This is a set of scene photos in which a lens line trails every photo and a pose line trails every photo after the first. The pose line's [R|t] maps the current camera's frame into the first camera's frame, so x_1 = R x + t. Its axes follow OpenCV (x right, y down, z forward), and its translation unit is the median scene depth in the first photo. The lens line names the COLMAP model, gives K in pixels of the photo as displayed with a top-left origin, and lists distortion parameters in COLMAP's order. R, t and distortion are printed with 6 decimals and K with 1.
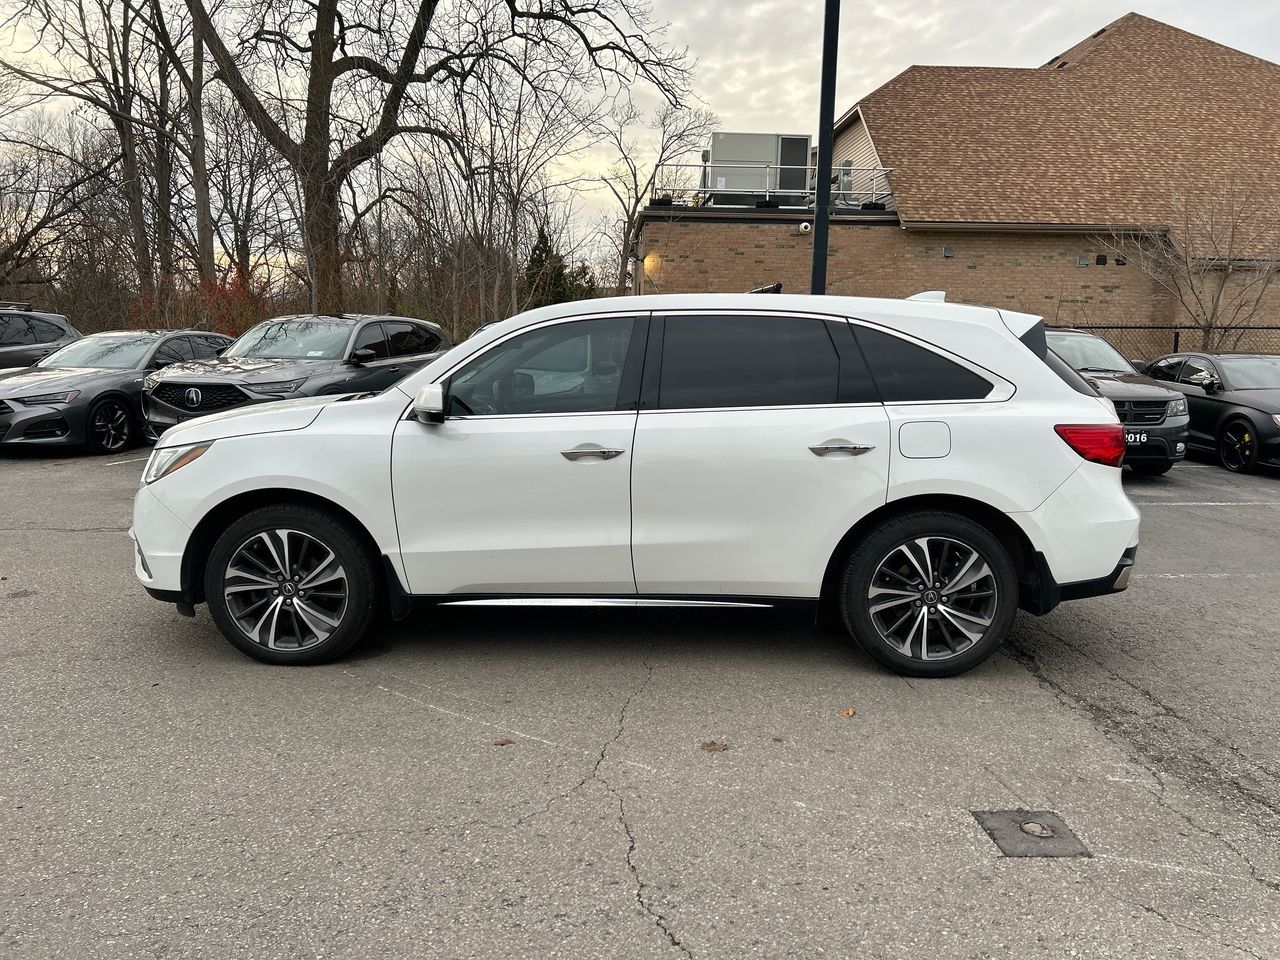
lens RADIAL K [[1001.2, 0, 625.6], [0, 1001.2, 472.4], [0, 0, 1]] dist [0.069616, -0.078932]
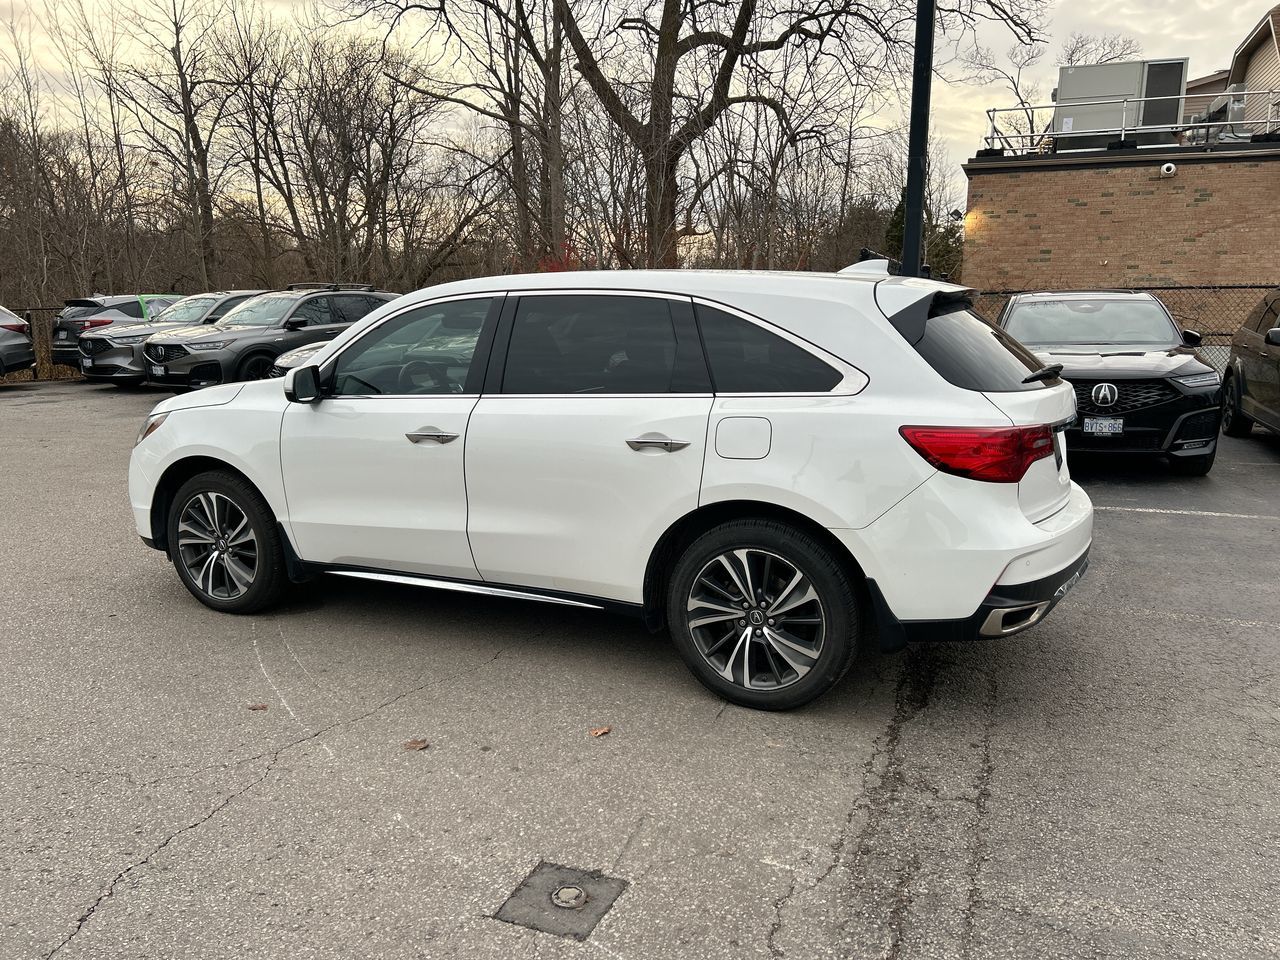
lens RADIAL K [[1001.2, 0, 665.3], [0, 1001.2, 463.4], [0, 0, 1]] dist [0.069616, -0.078932]
pose [[0.909113, 0.053137, -0.413147, 0.575187], [-0.042145, 0.998474, 0.035681, -0.036543], [0.414413, -0.015026, 0.909965, 0.178406]]
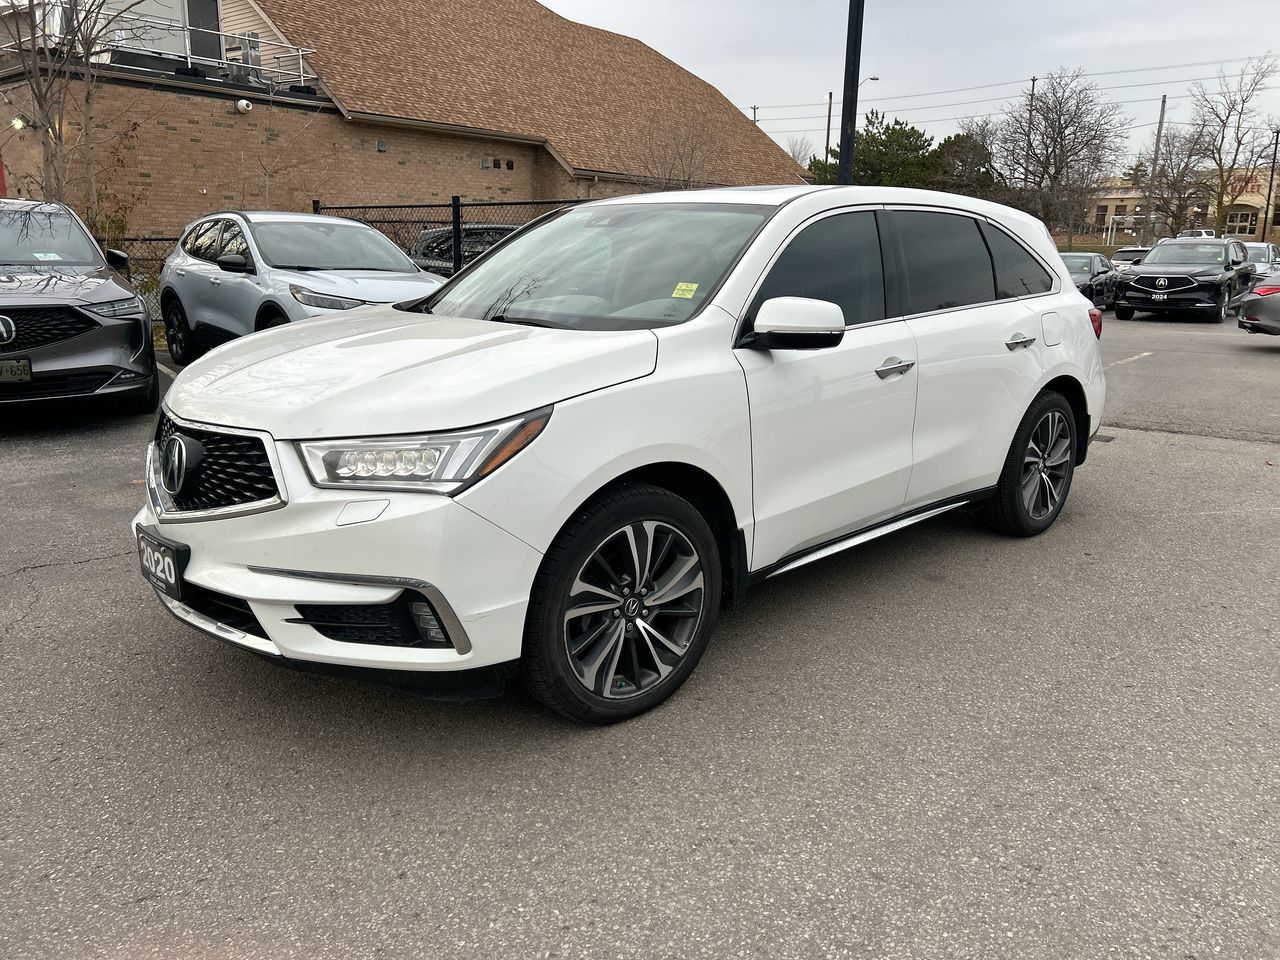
lens RADIAL K [[951.1, 0, 631.6], [0, 951.1, 455.8], [0, 0, 1]] dist [0.054441, -0.055340]
pose [[0.703945, -0.155946, 0.692923, -0.772087], [0.088422, 0.987250, 0.132357, -0.073213], [-0.704729, -0.031903, 0.708759, 0.541277]]
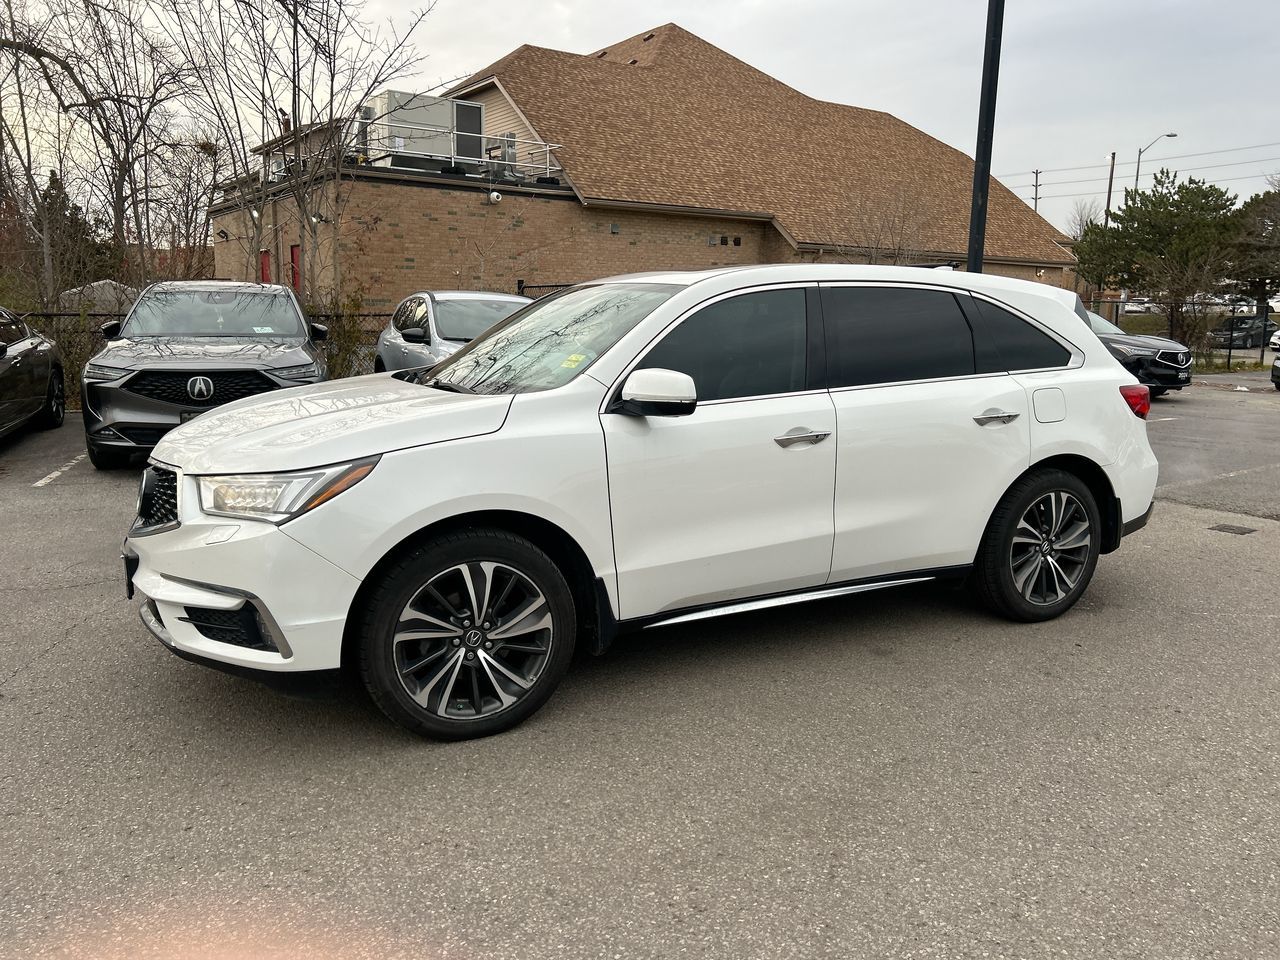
lens RADIAL K [[951.1, 0, 645.0], [0, 951.1, 469.1], [0, 0, 1]] dist [0.054441, -0.055340]
pose [[0.877177, -0.081823, 0.473145, -0.555959], [0.064657, 0.996527, 0.052466, -0.044511], [-0.475795, -0.015430, 0.879421, 0.289058]]
